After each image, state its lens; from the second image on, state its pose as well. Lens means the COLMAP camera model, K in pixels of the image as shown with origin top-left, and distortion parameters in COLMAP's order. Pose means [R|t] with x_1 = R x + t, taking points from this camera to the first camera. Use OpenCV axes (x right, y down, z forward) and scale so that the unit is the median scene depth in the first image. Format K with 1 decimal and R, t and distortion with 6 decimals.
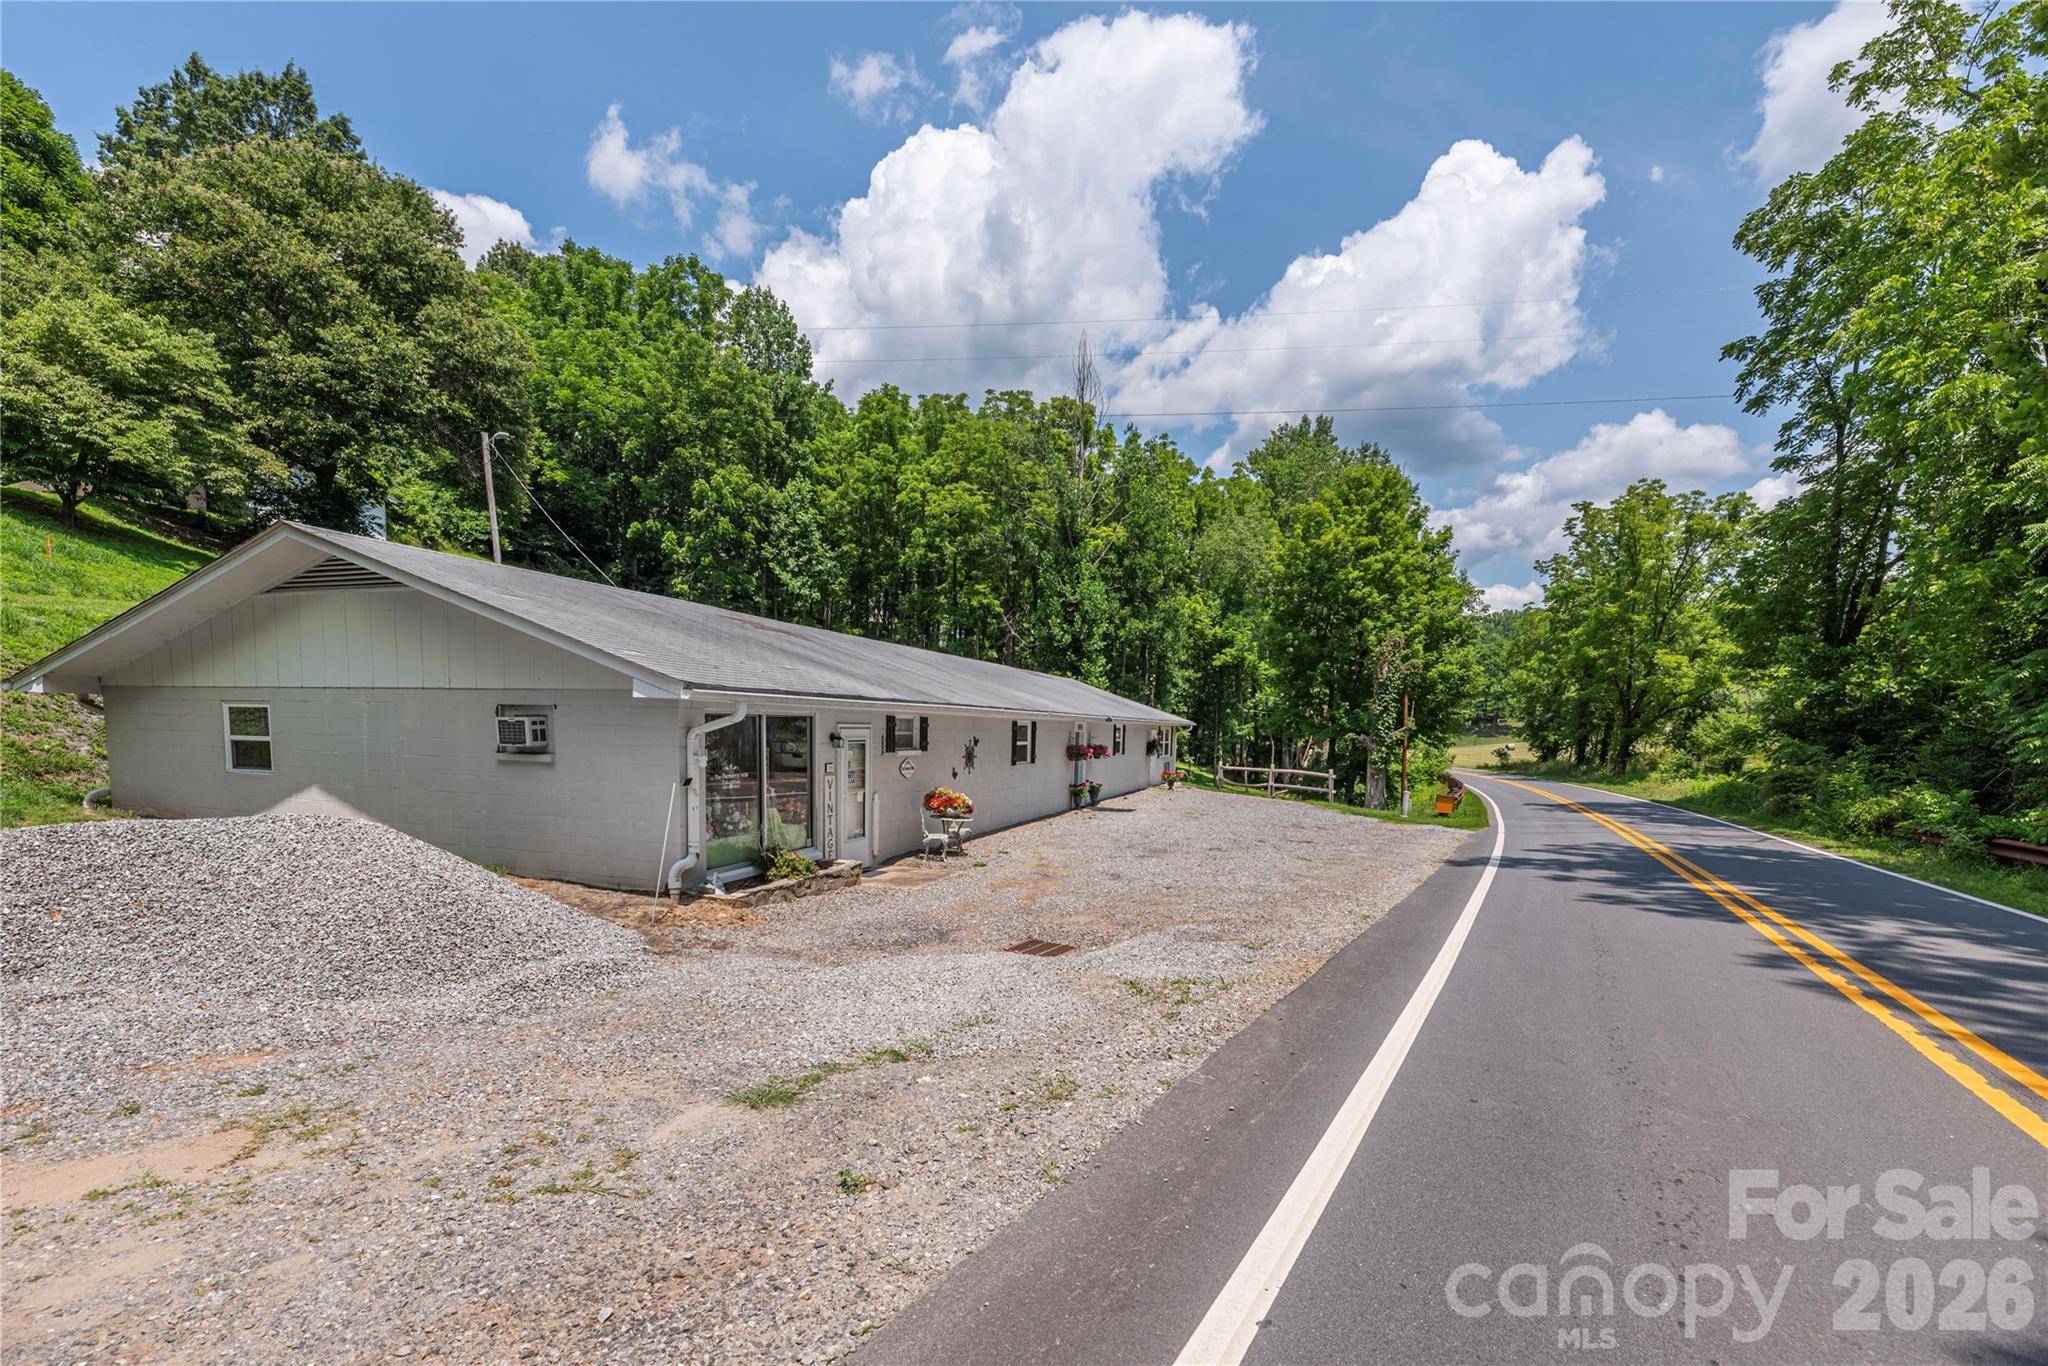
lens RADIAL K [[905.9, 0, 1071.0], [0, 905.9, 810.4], [0, 0, 1]] dist [-0.003522, 0.000766]
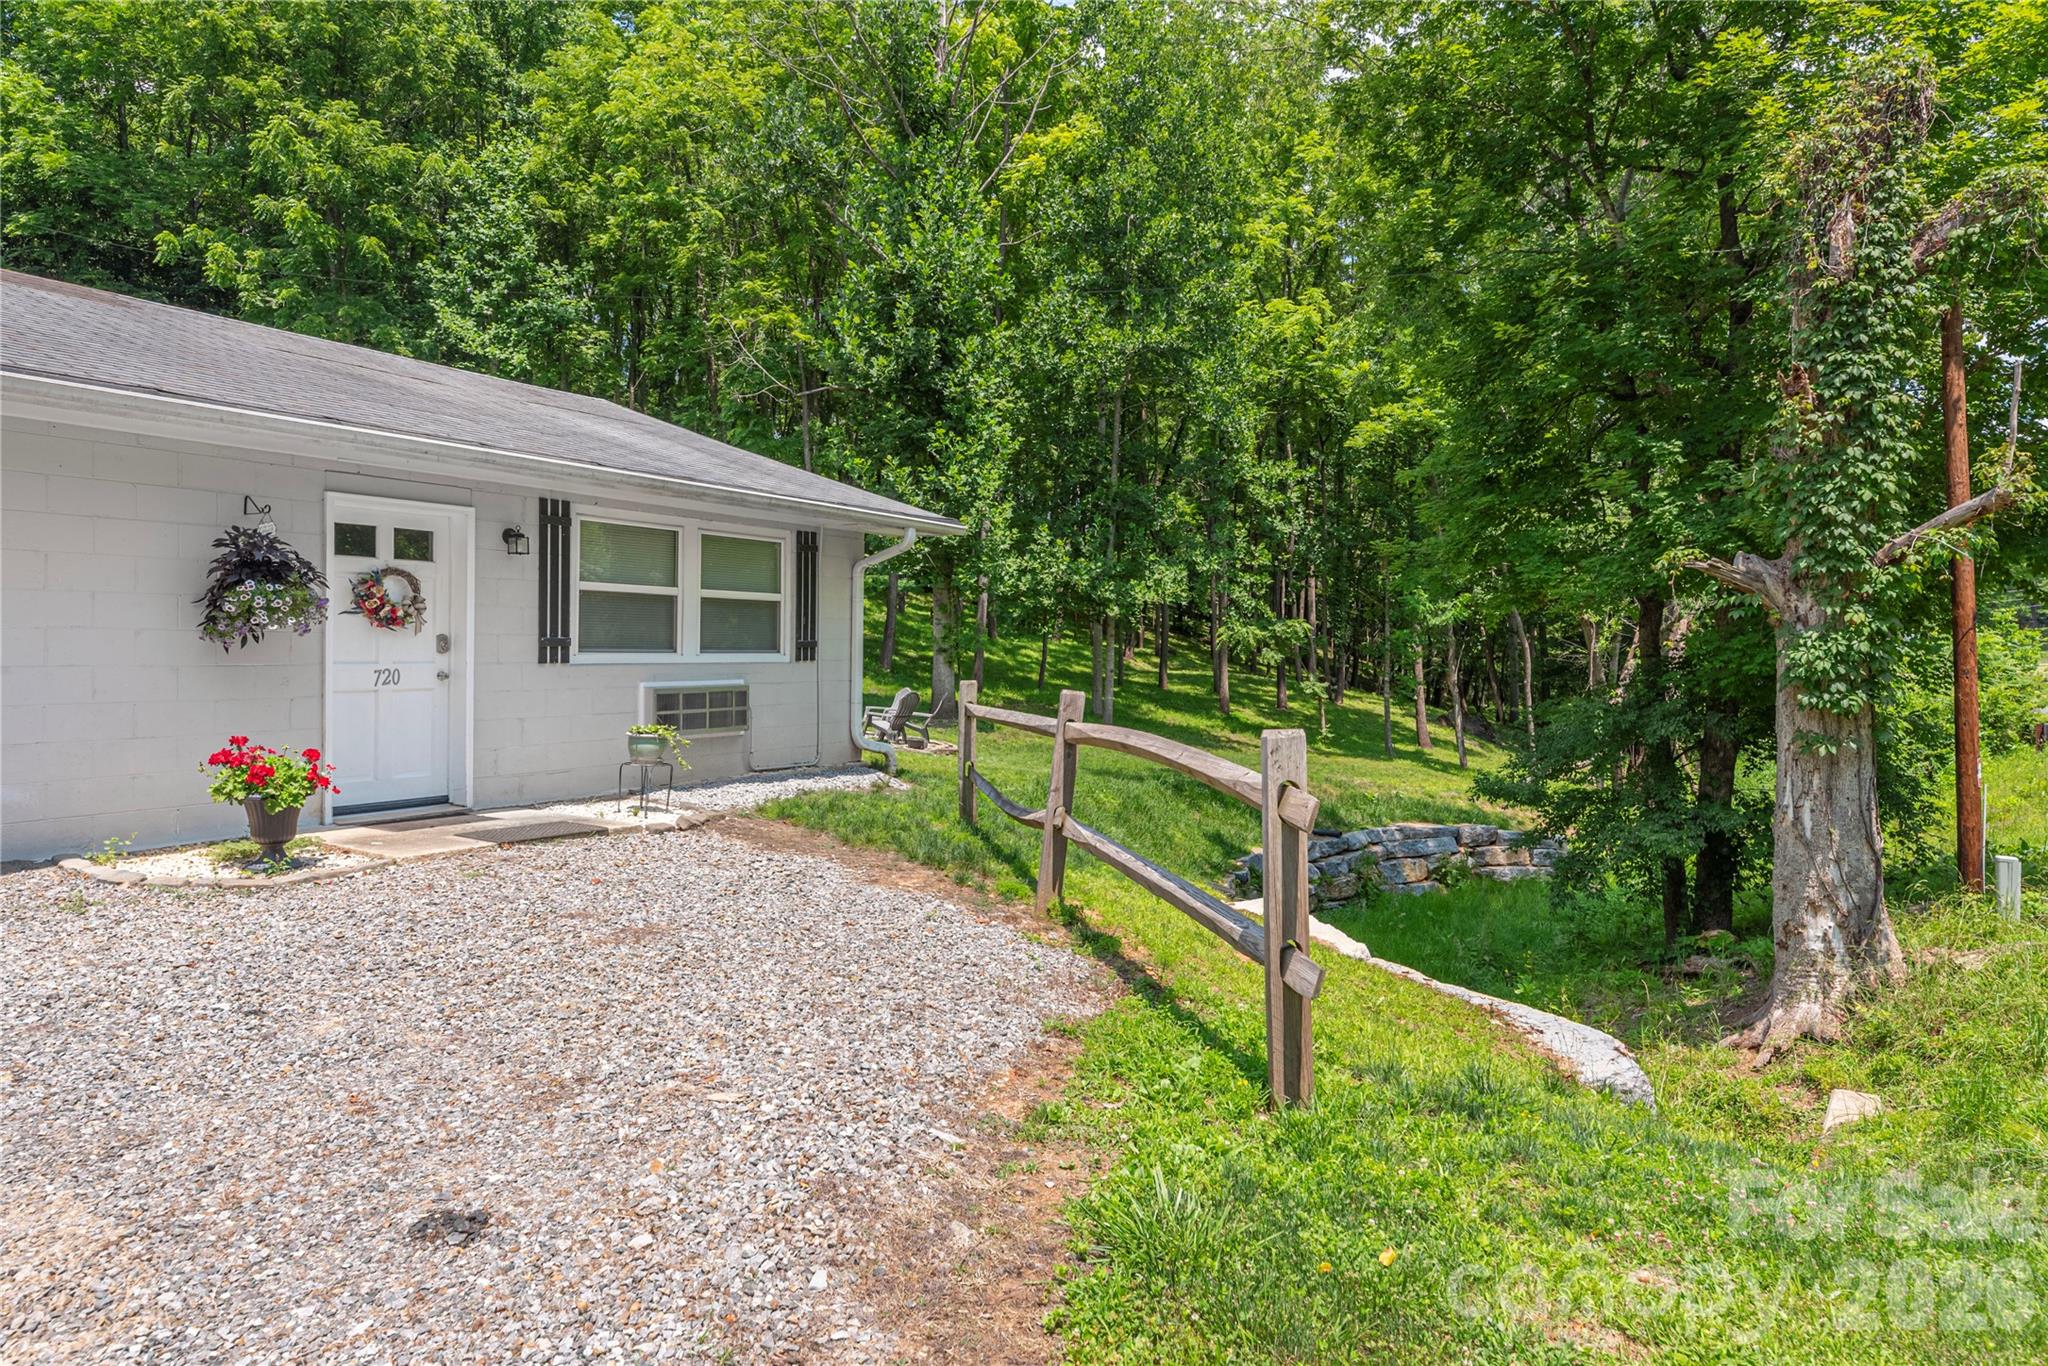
lens RADIAL K [[1202.6, 0, 1066.3], [0, 1202.6, 647.1], [0, 0, 1]] dist [-0.000451, 0.000713]
pose [[0.971261, -0.018064, -0.237332, 0.292937], [-0.005309, 0.995224, -0.097473, -0.040500], [0.237959, 0.095932, 0.966526, 0.862020]]
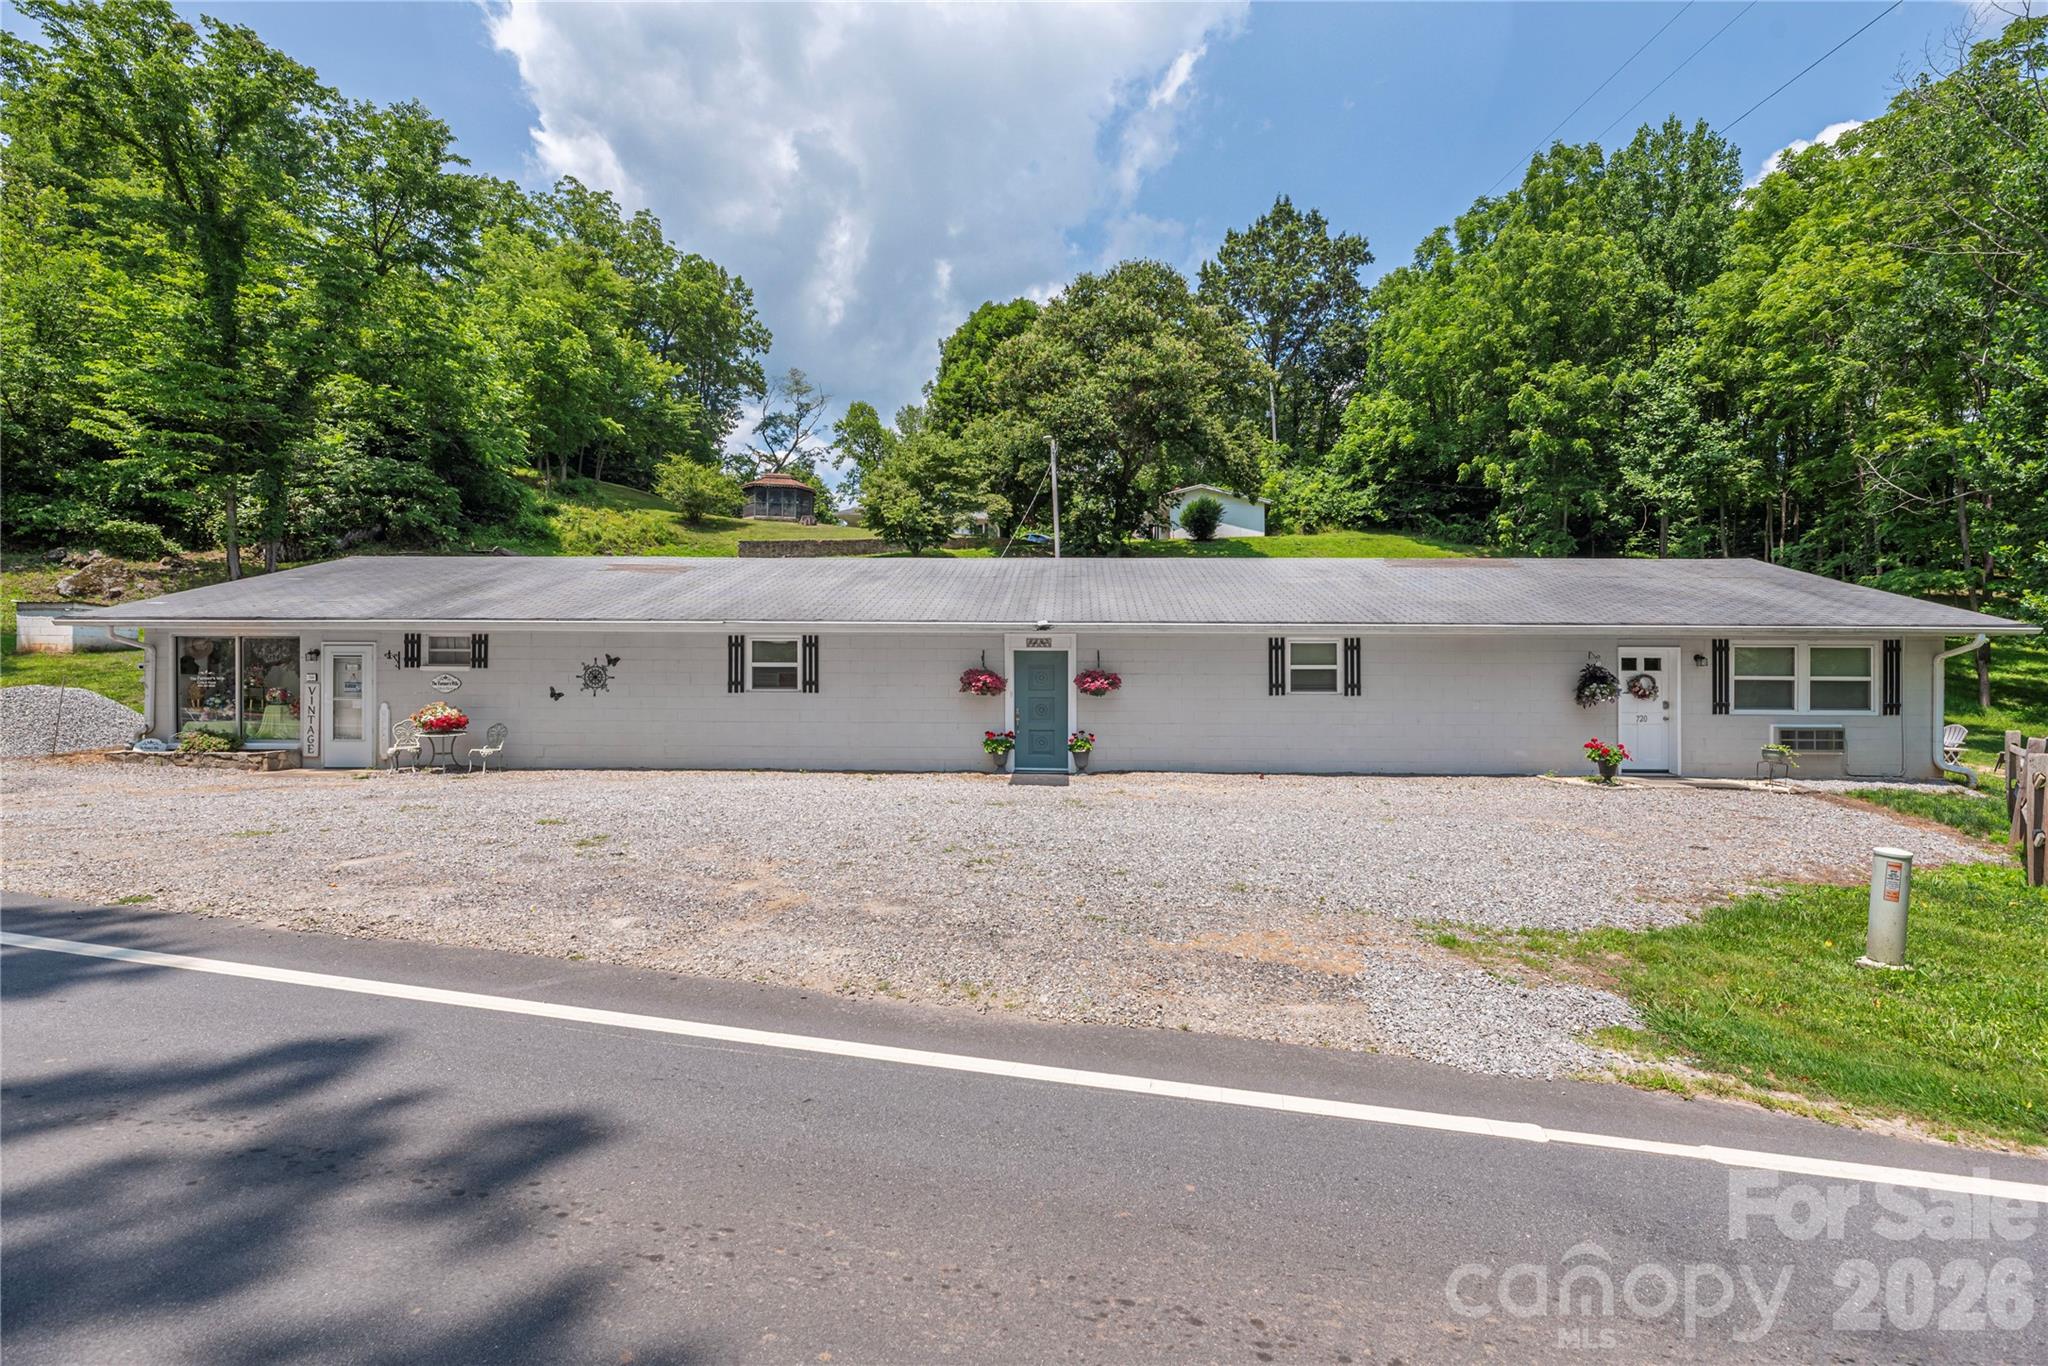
lens RADIAL K [[874.7, 0, 1027.8], [0, 874.7, 678.5], [0, 0, 1]] dist [-0.002359, 0.001002]
pose [[0.260412, -0.028047, -0.965090, 0.450642], [-0.087625, 0.994766, -0.052553, -0.027026], [0.961513, 0.098251, 0.256592, 0.646467]]
